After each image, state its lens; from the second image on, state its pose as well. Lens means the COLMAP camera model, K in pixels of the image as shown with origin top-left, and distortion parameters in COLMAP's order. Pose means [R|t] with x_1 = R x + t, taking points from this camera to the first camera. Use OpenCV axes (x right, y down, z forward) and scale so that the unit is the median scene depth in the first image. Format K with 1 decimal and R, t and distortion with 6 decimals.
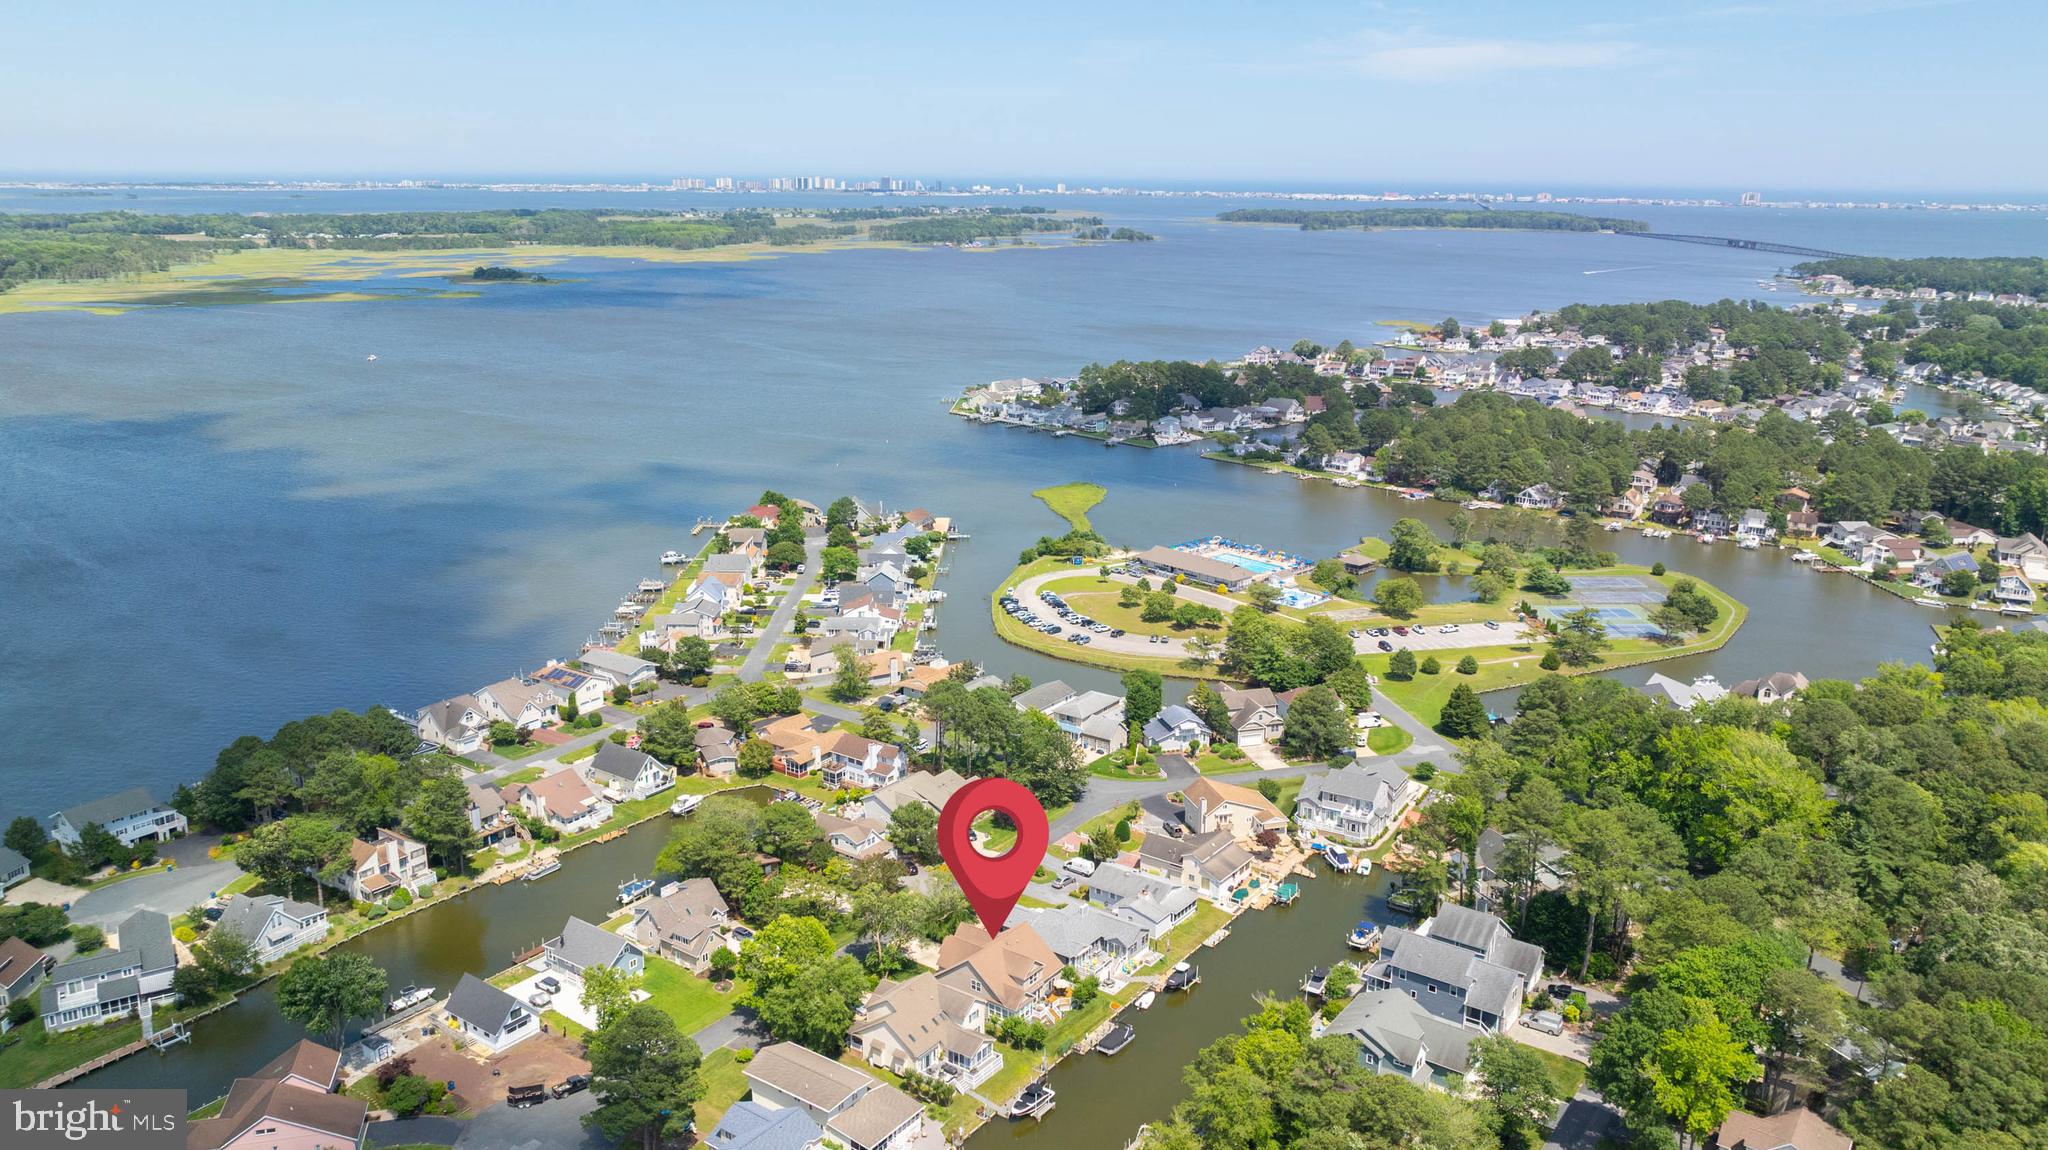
lens RADIAL K [[1510.5, 0, 1039.1], [0, 1510.5, 532.3], [0, 0, 1]] dist [-0.019097, -0.002497]
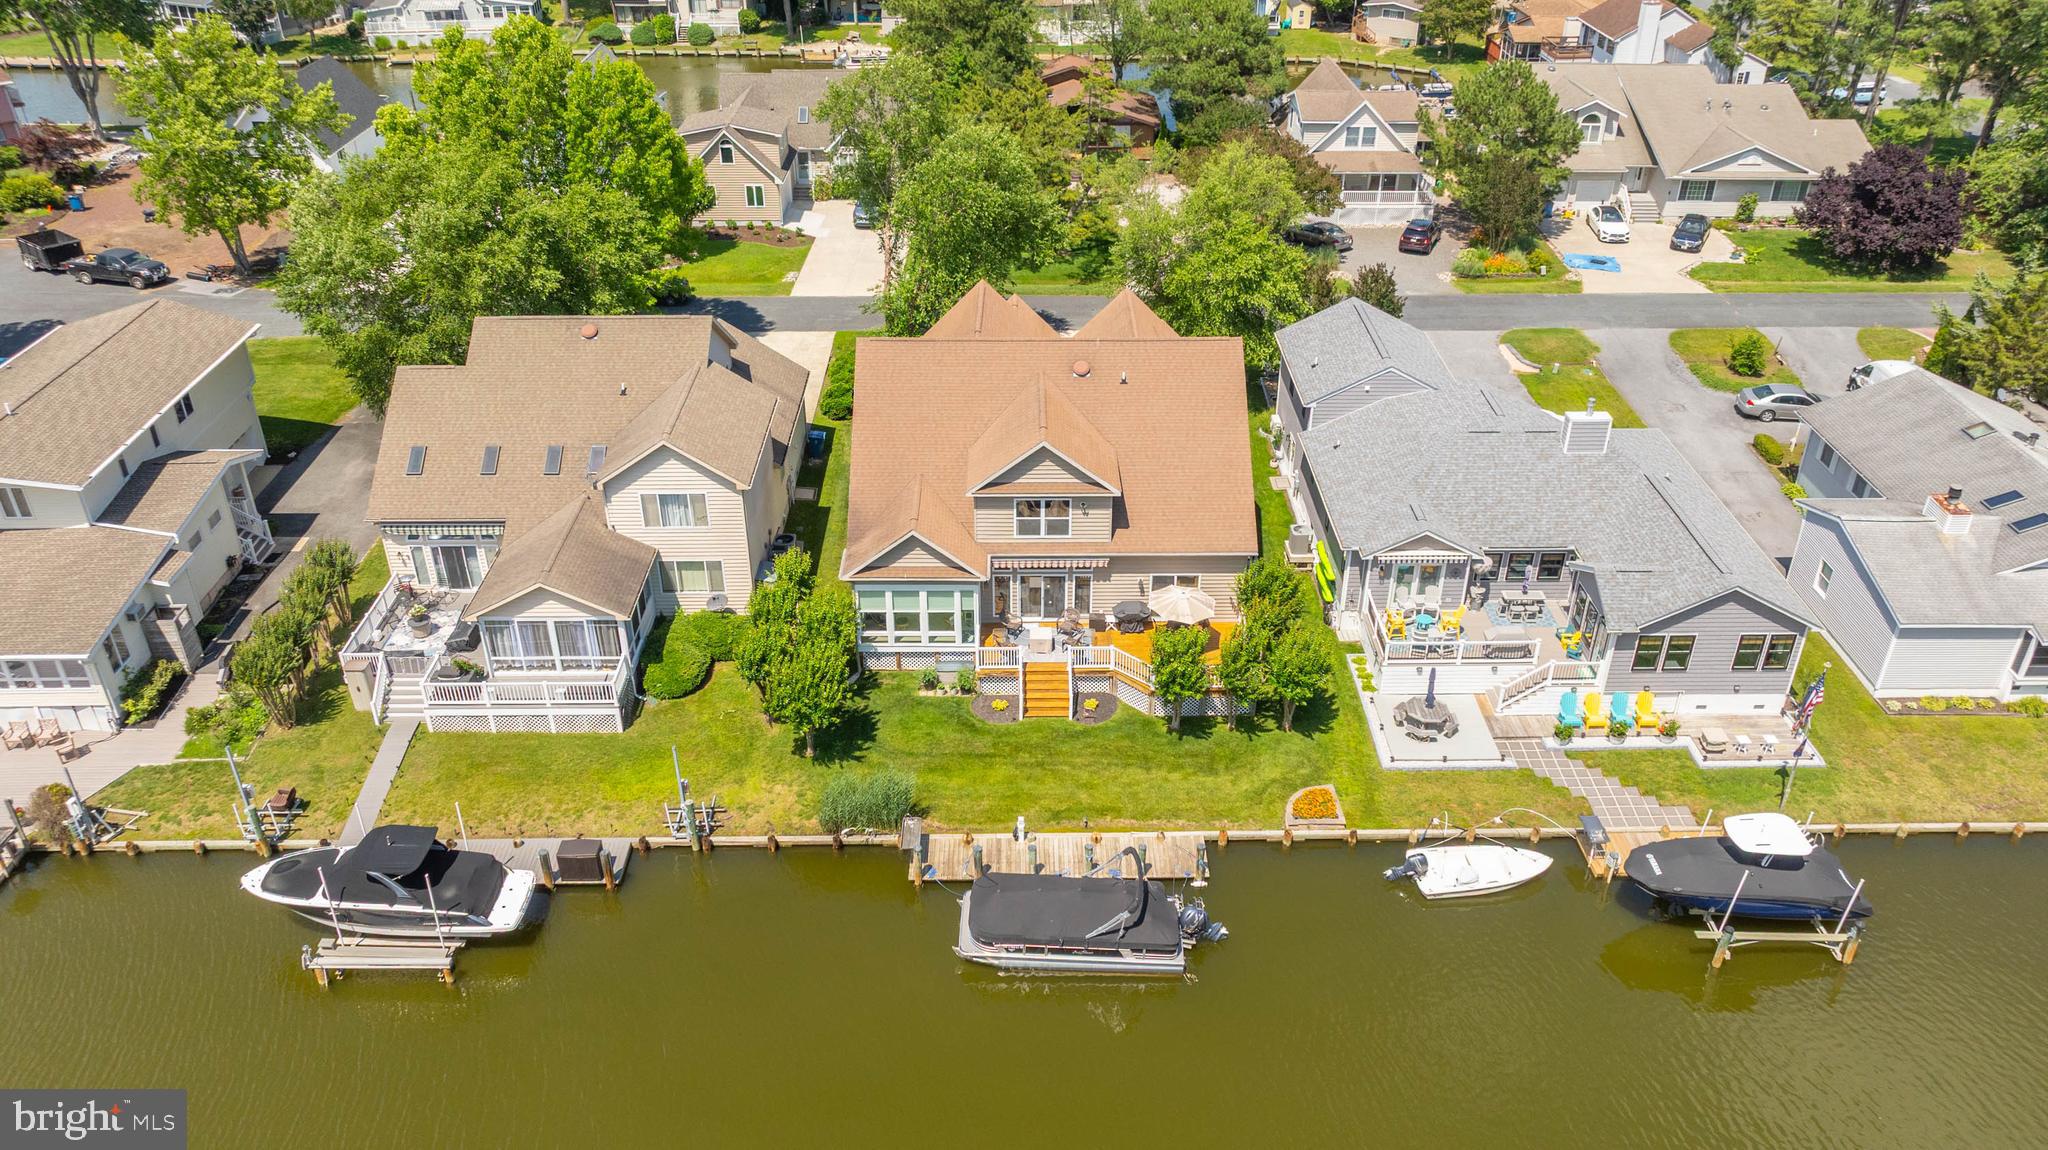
lens RADIAL K [[1510.5, 0, 1039.1], [0, 1510.5, 532.3], [0, 0, 1]] dist [-0.019097, -0.002497]
pose [[0.589772, 0.396065, -0.703776, 0.078381], [-0.188507, 0.914918, 0.356919, 0.101109], [0.785260, -0.077834, 0.614254, 0.404999]]
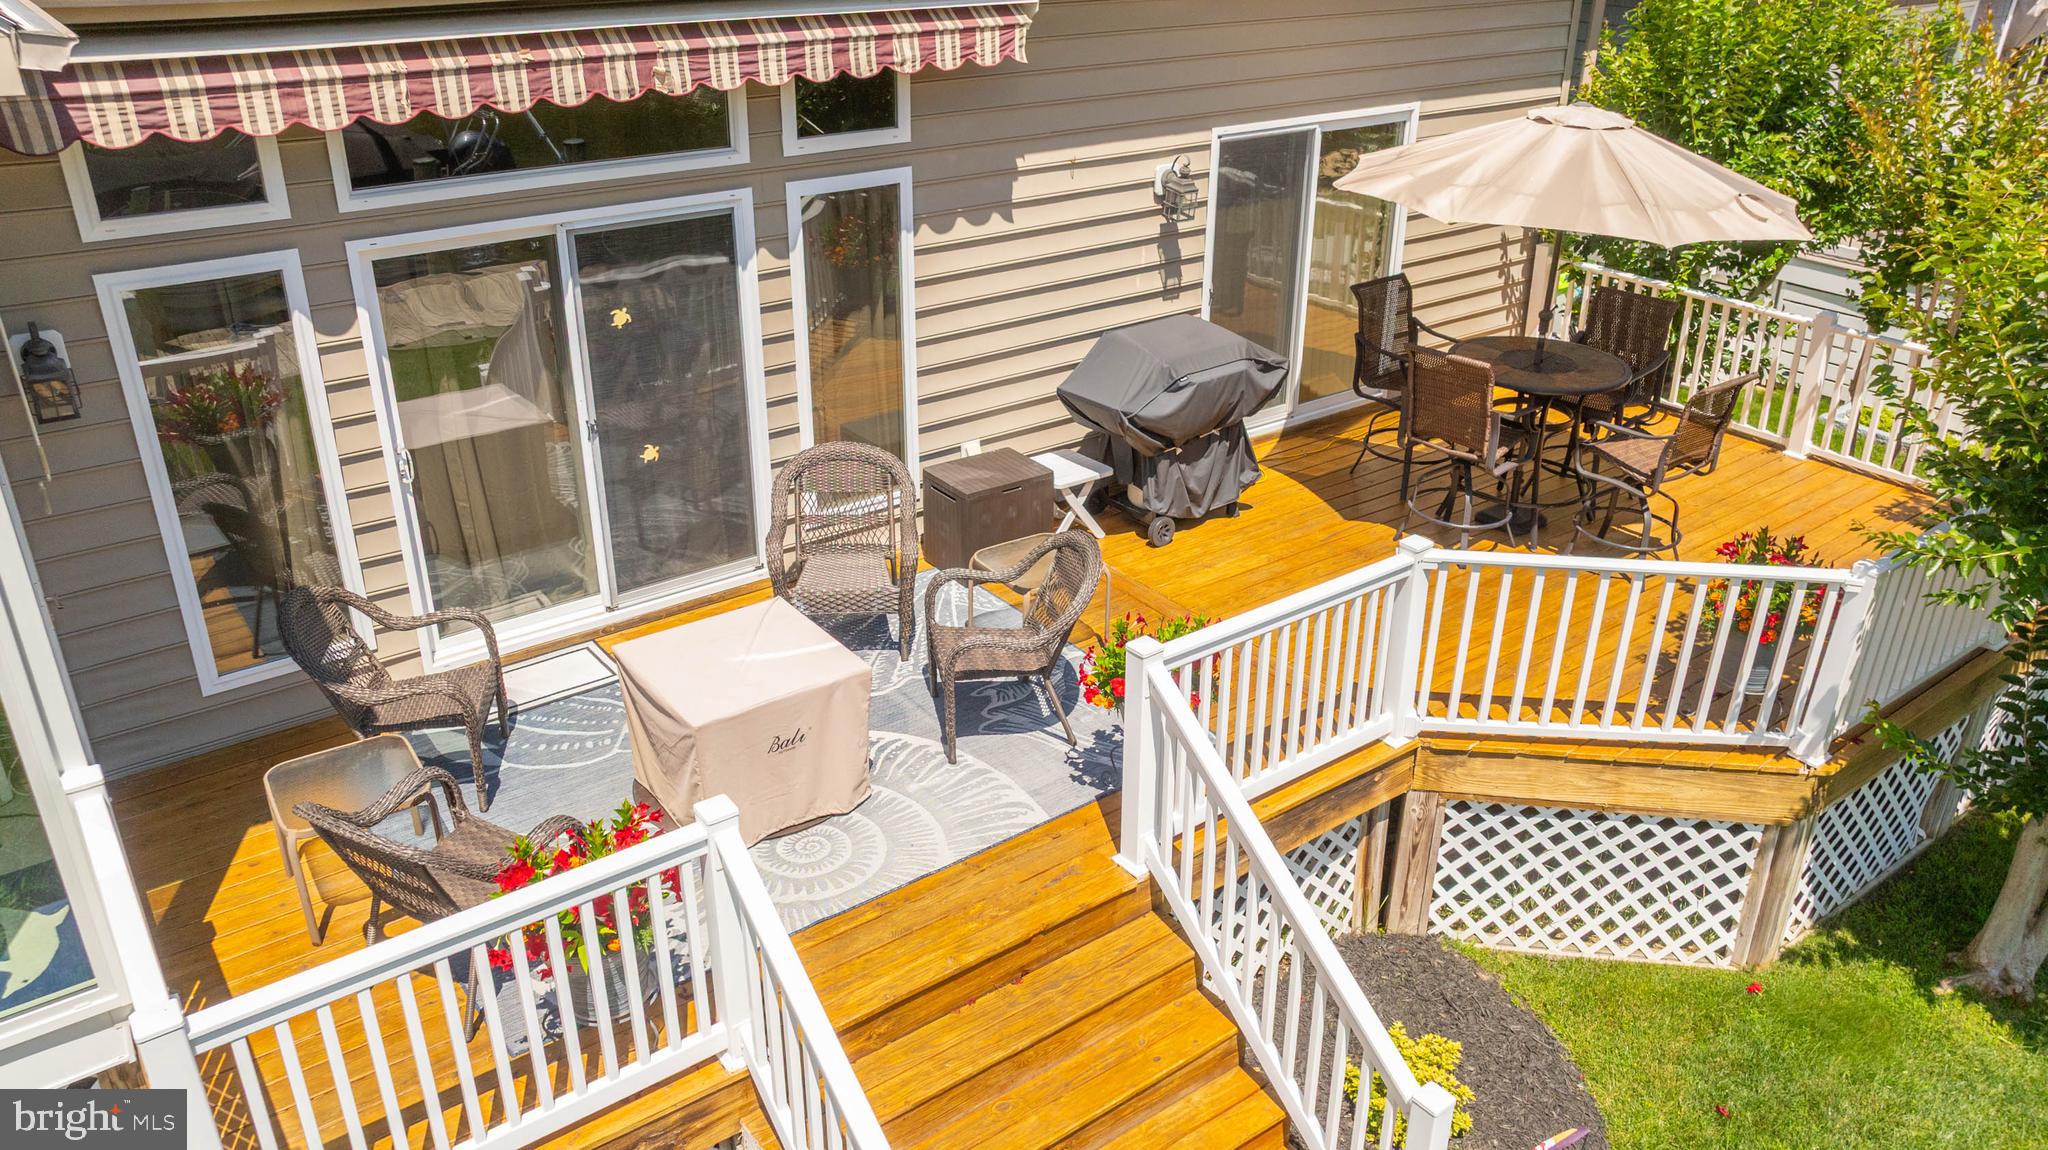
lens RADIAL K [[1478.5, 0, 1035.0], [0, 1478.5, 546.0], [0, 0, 1]] dist [-0.000943, -0.039104]
pose [[0.953400, 0.128783, -0.272843, 0.006801], [-0.070886, 0.974624, 0.212328, 0.145061], [0.293263, -0.183093, 0.938336, 0.463816]]
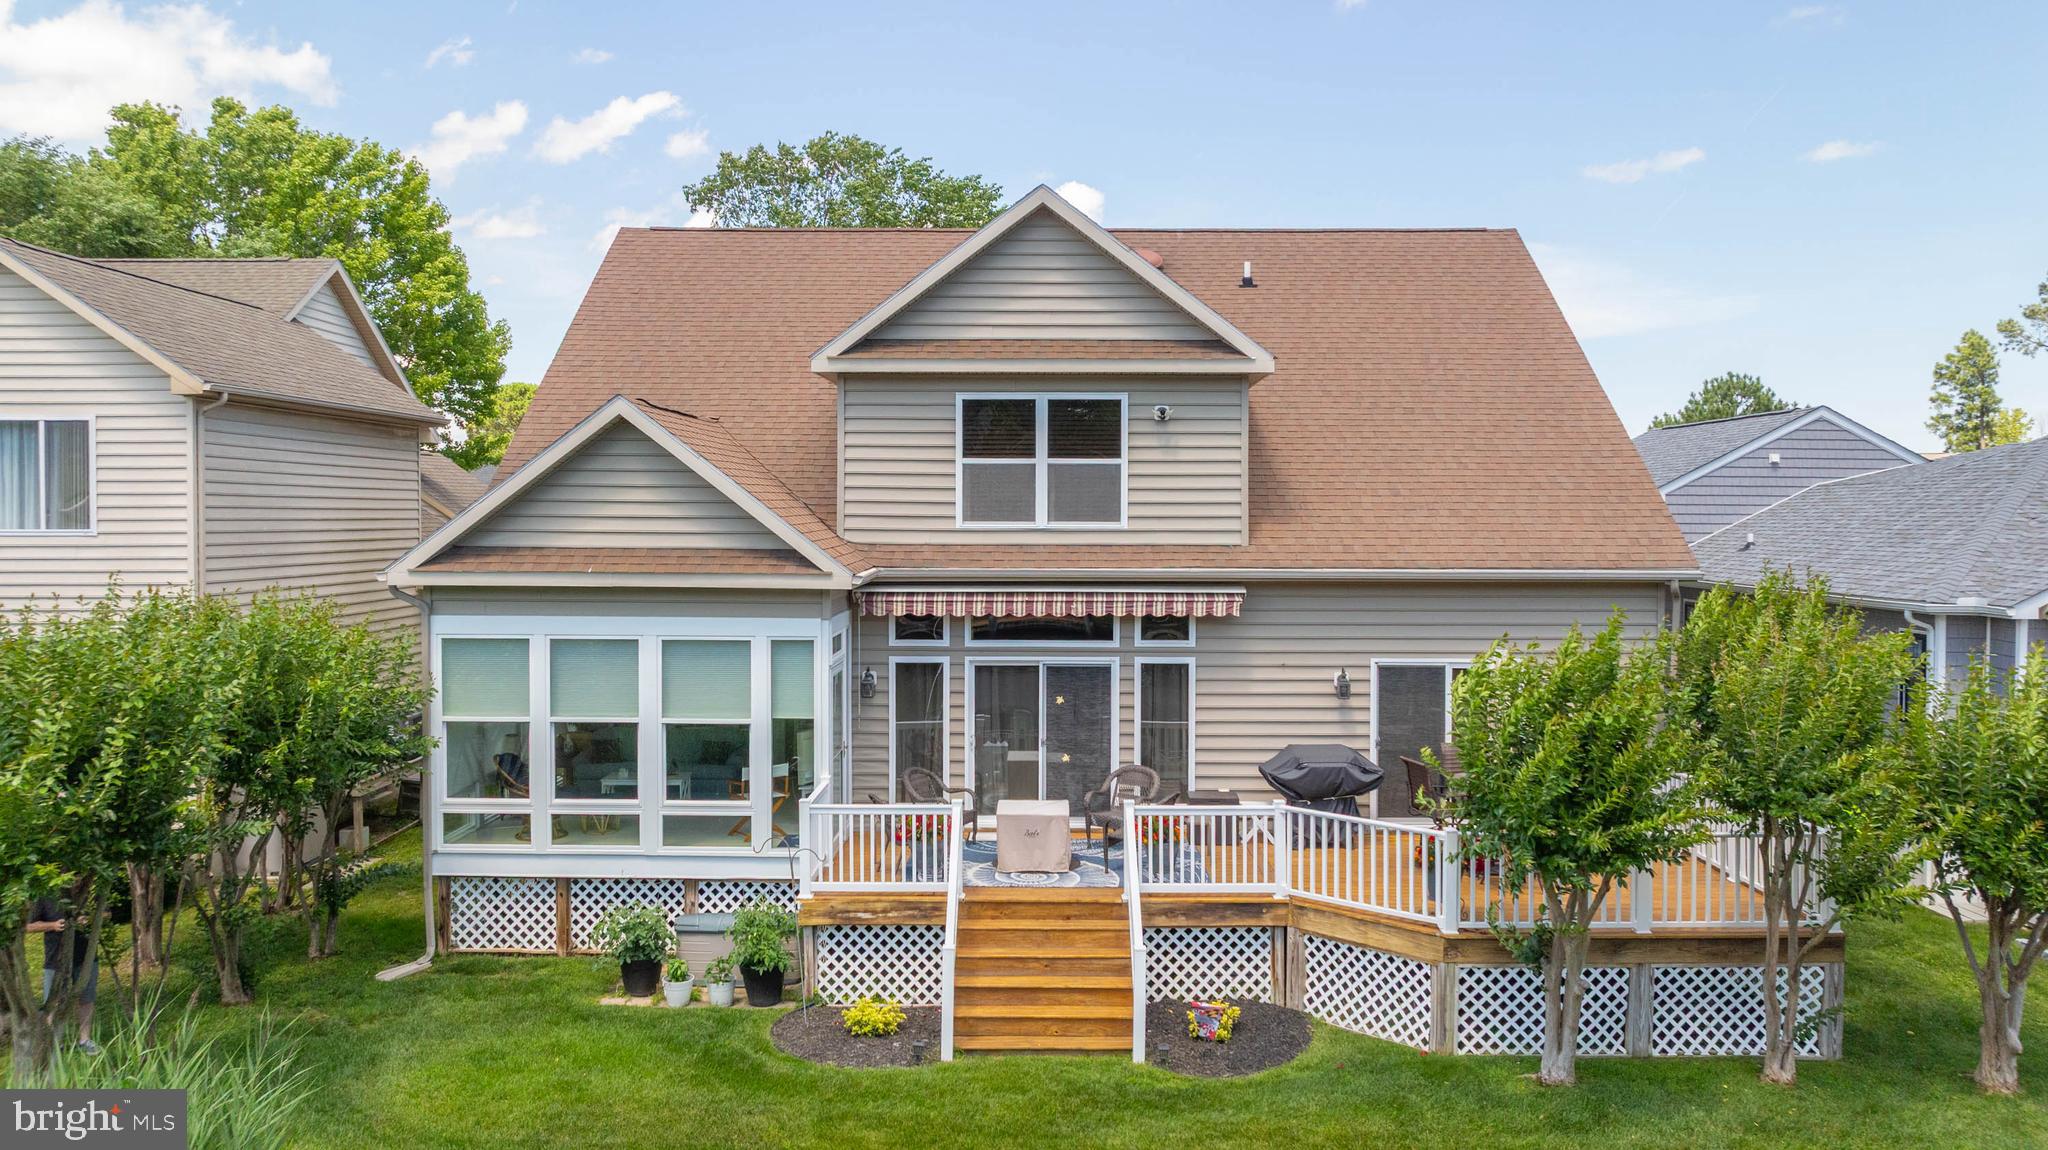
lens RADIAL K [[1510.5, 0, 1039.1], [0, 1510.5, 532.3], [0, 0, 1]] dist [-0.019097, -0.002497]
pose [[0.569545, 0.003911, -0.821951, 0.029564], [-0.188734, 0.973893, -0.126144, 0.147017], [0.799999, 0.226974, 0.555414, 0.454162]]
